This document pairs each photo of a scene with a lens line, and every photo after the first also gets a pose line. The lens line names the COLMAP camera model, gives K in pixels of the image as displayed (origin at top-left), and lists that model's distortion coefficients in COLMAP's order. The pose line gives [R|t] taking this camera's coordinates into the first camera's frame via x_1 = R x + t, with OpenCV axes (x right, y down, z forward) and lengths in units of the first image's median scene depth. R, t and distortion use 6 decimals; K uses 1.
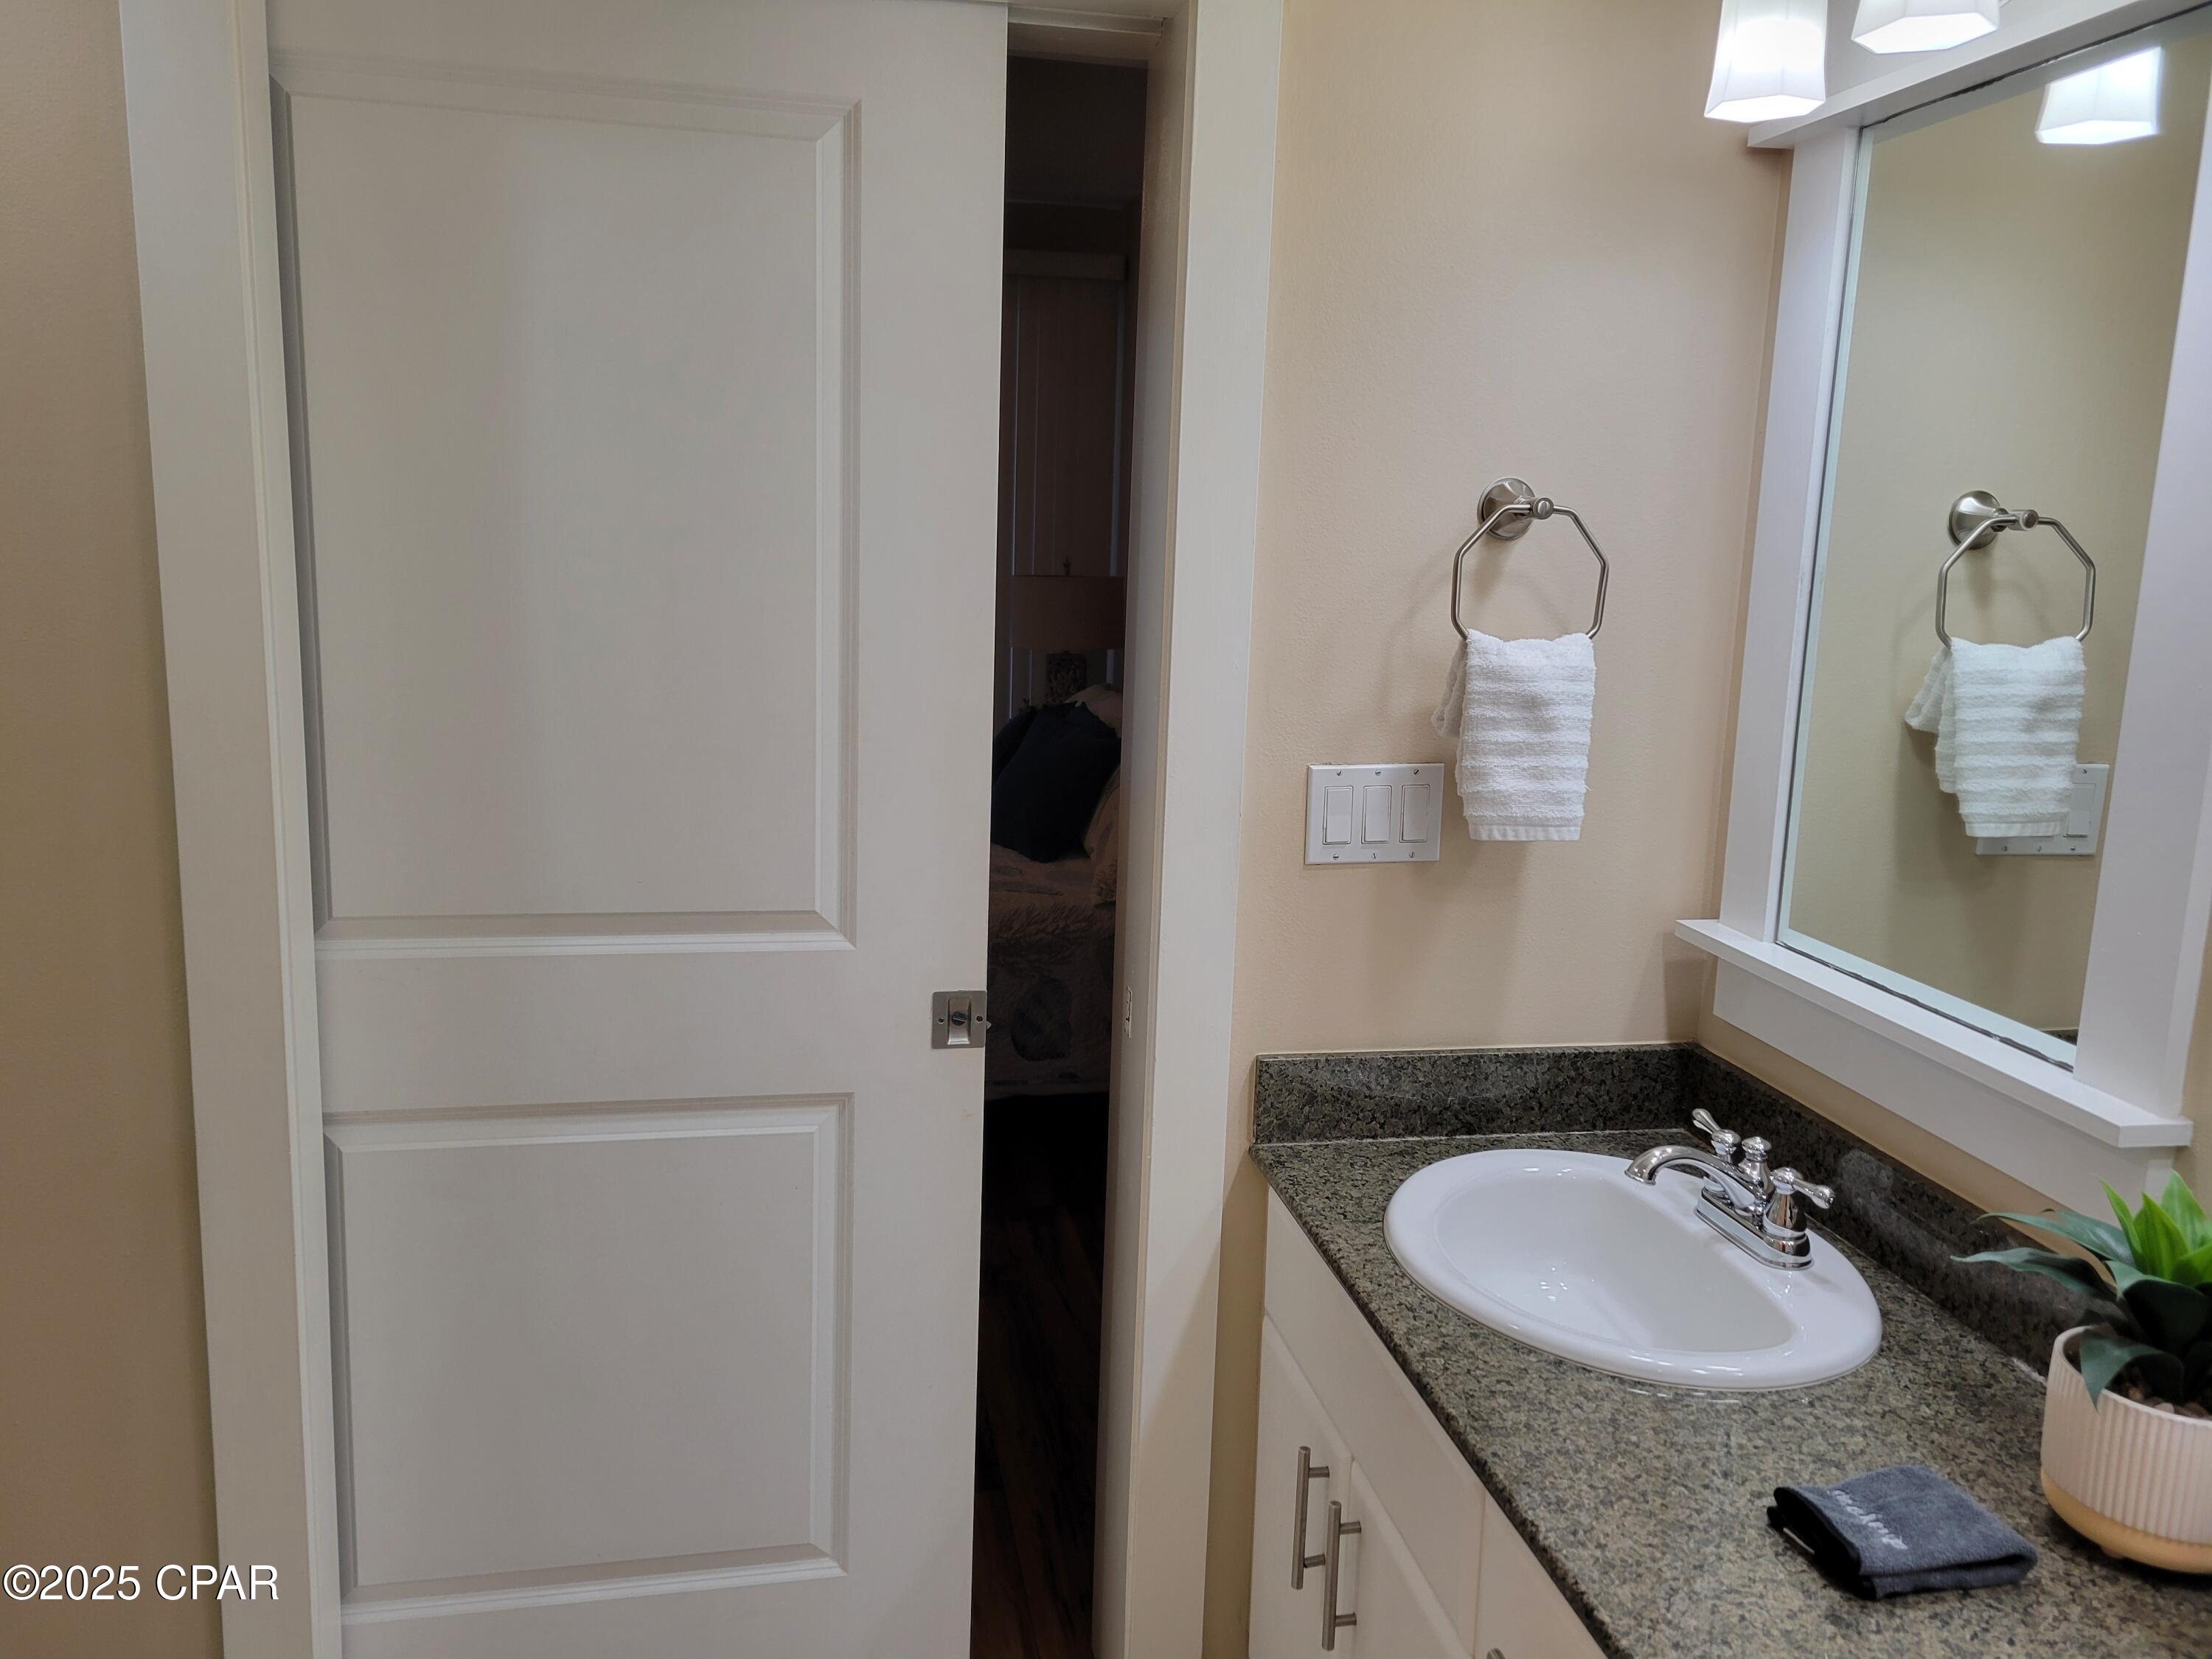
lens RADIAL K [[1645.5, 0, 1113.1], [0, 1645.5, 808.9], [0, 0, 1]] dist [0.061406, -0.047091]
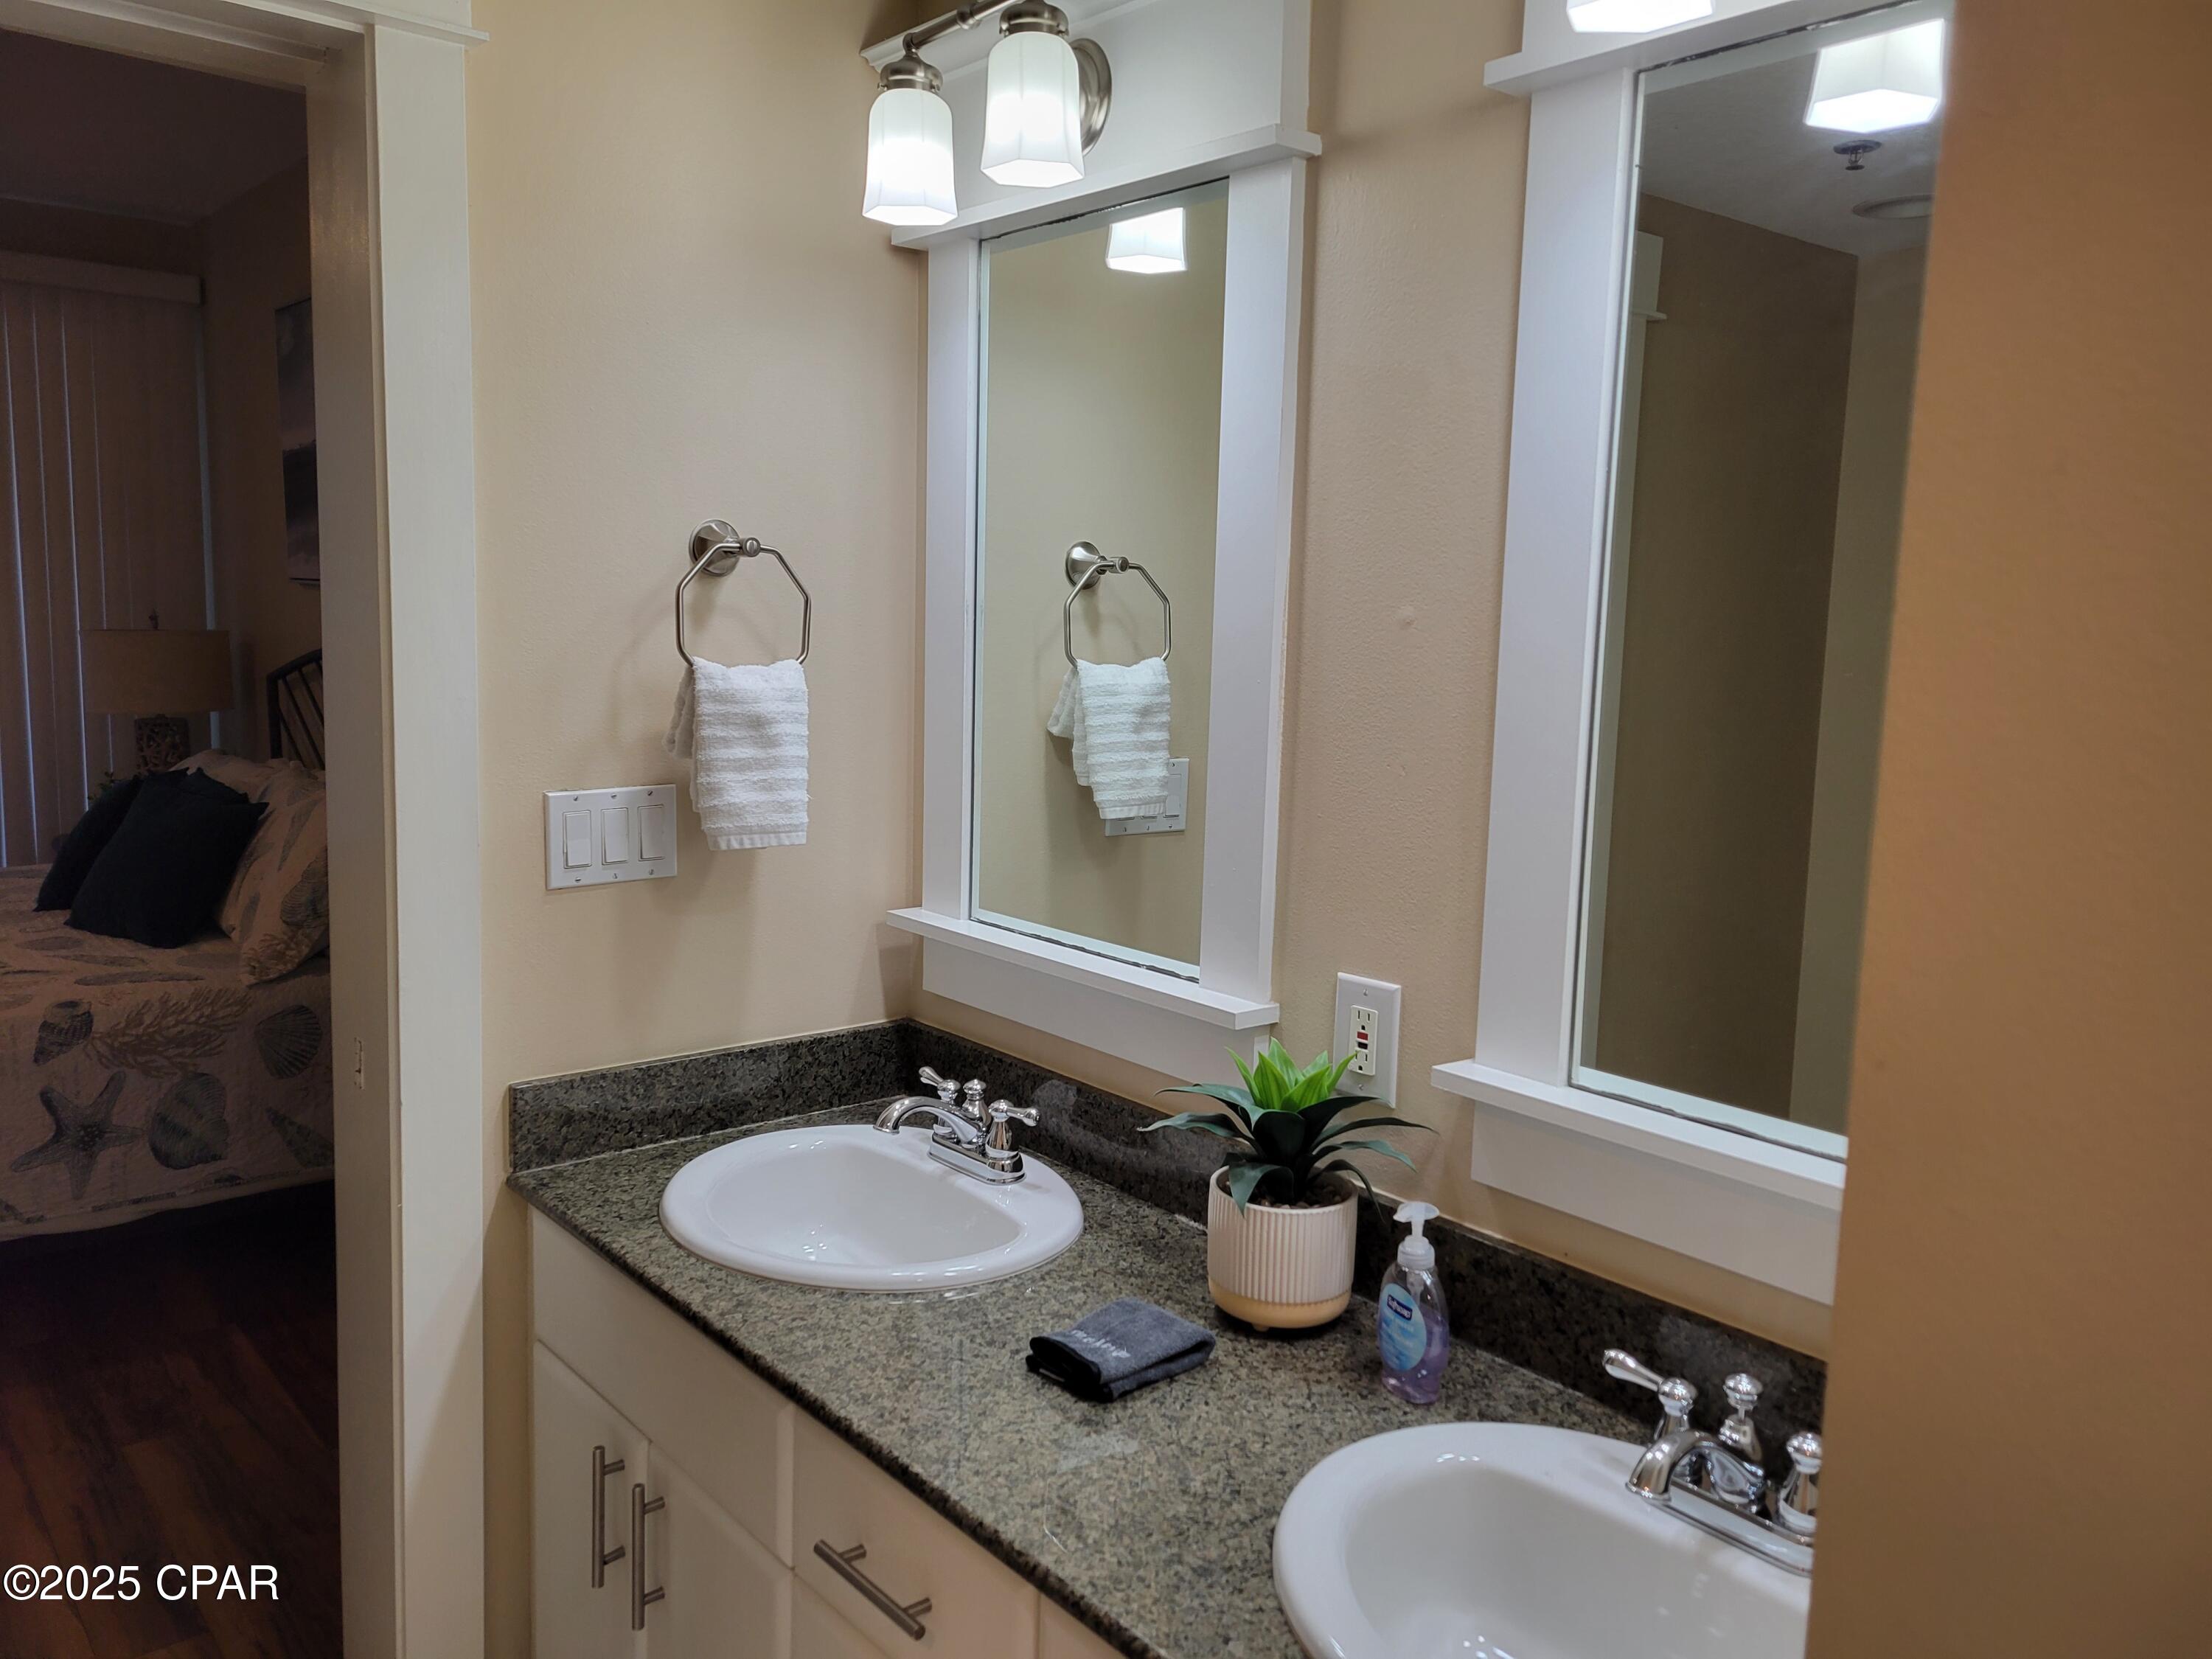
lens RADIAL K [[1645.5, 0, 1105.5], [0, 1645.5, 811.7], [0, 0, 1]] dist [0.061406, -0.047091]
pose [[0.871784, -0.065611, 0.485477, -0.082644], [0.082008, 0.996552, -0.012583, 0.028418], [-0.482978, 0.050783, 0.874159, -0.073924]]
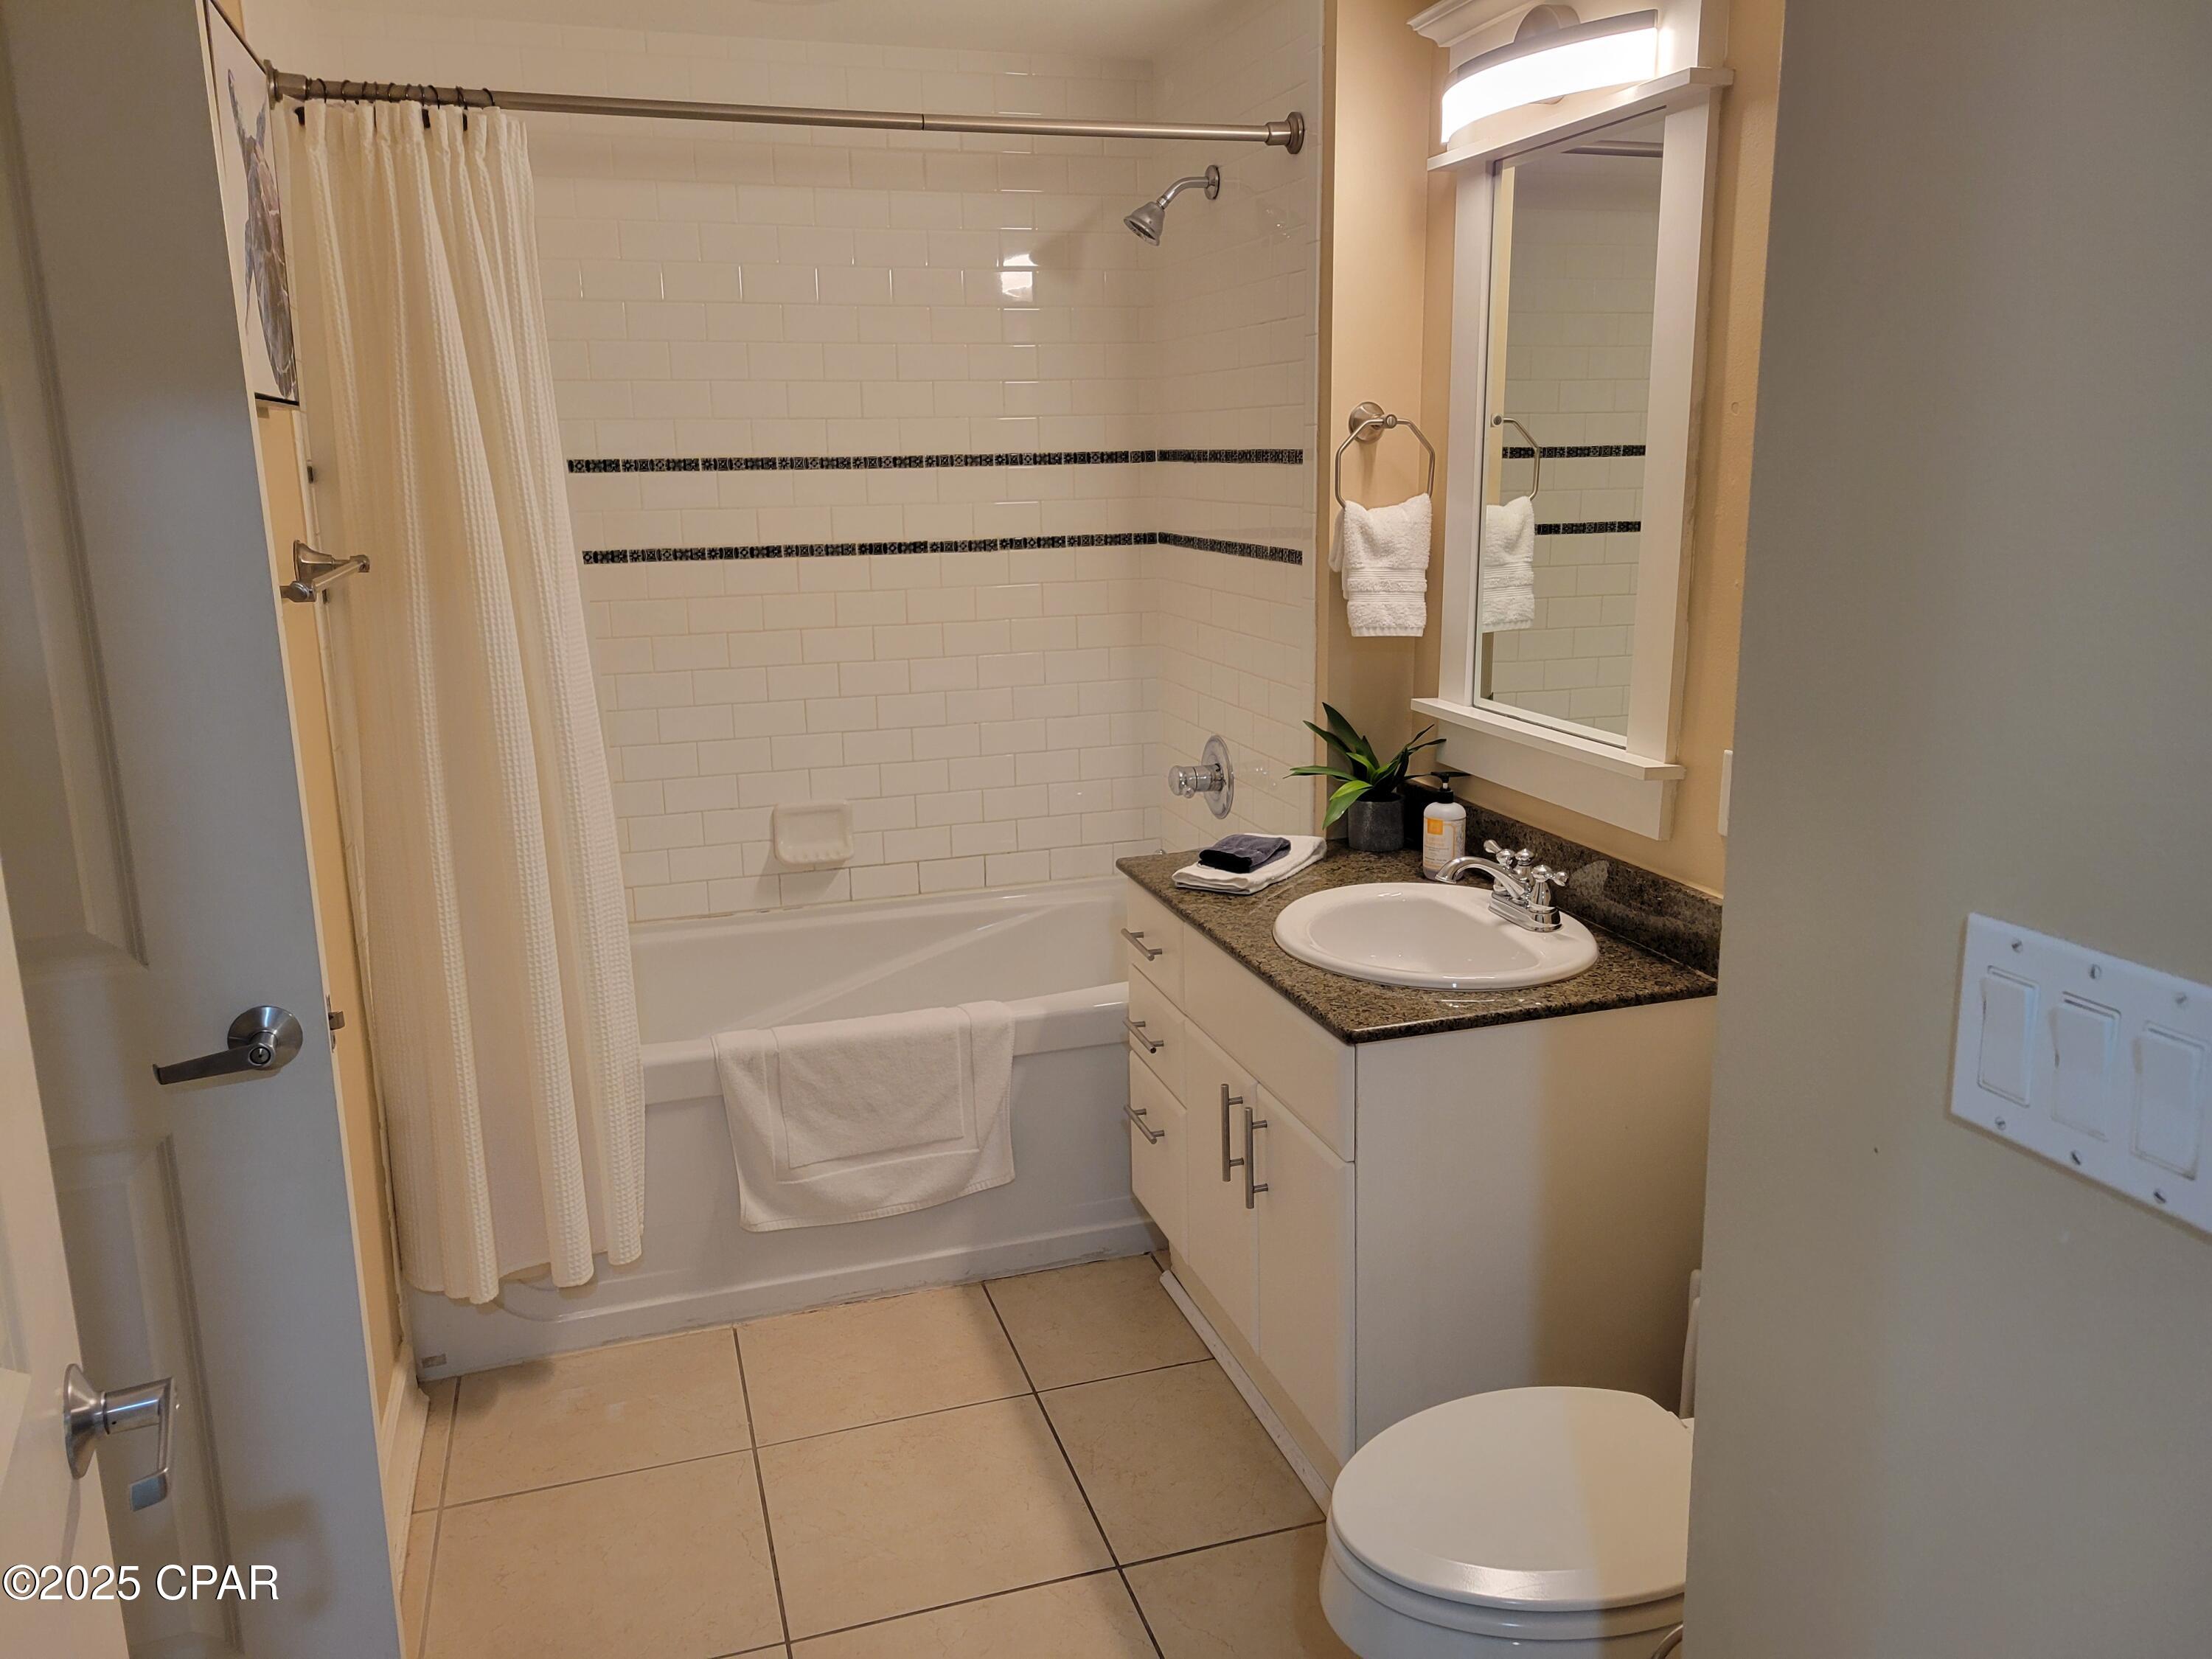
lens RADIAL K [[1645.5, 0, 1105.3], [0, 1645.5, 815.9], [0, 0, 1]] dist [0.061406, -0.047091]
pose [[0.997072, -0.067958, 0.035053, -0.023829], [0.066588, 0.997024, 0.038852, 0.083496], [-0.037588, -0.036404, 0.998630, -0.402052]]
